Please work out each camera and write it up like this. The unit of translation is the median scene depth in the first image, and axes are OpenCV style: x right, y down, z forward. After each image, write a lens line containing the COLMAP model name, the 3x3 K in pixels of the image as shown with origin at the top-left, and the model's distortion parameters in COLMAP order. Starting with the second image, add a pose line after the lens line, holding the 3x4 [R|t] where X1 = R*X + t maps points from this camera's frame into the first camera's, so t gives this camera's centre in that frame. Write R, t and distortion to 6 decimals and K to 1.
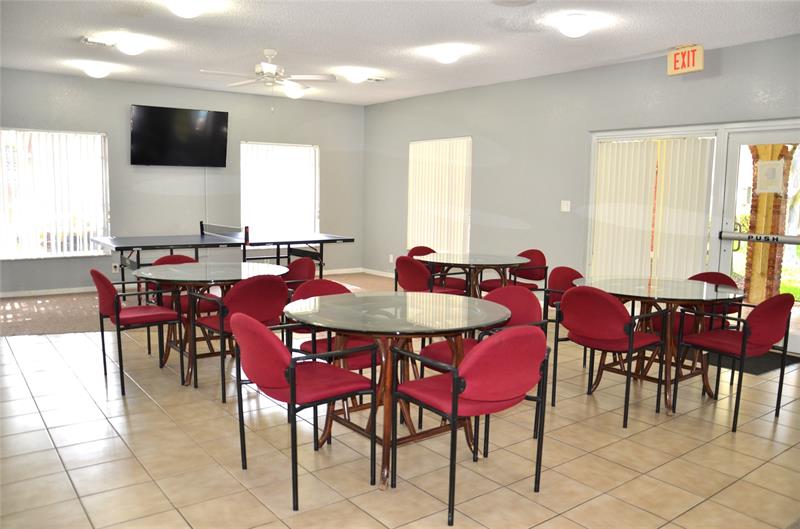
lens RADIAL K [[622.9, 0, 400.0], [0, 622.9, 264.5], [0, 0, 1]] dist [0.000753, 0.001451]
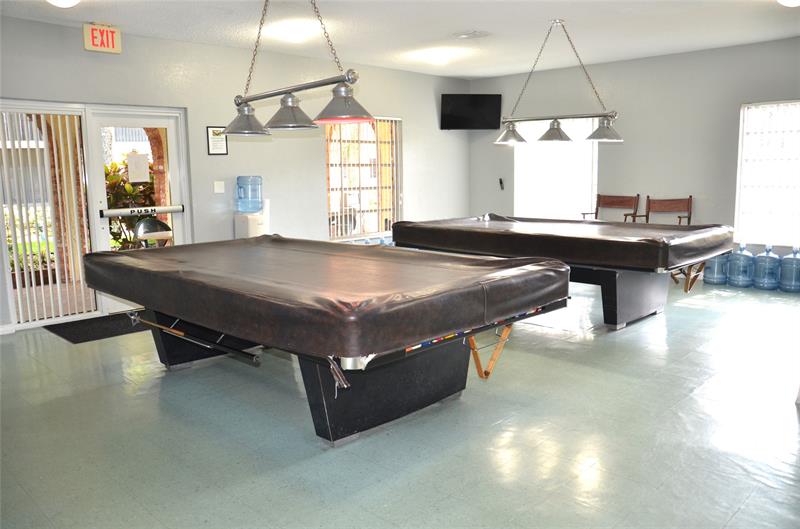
lens RADIAL K [[622.9, 0, 400.0], [0, 622.9, 264.5], [0, 0, 1]] dist [0.000753, 0.001451]
pose [[-0.148647, -0.164374, 0.975133, -0.637986], [0.128090, 0.974581, 0.183807, -0.099550], [-0.980560, 0.152227, -0.123814, 0.713900]]
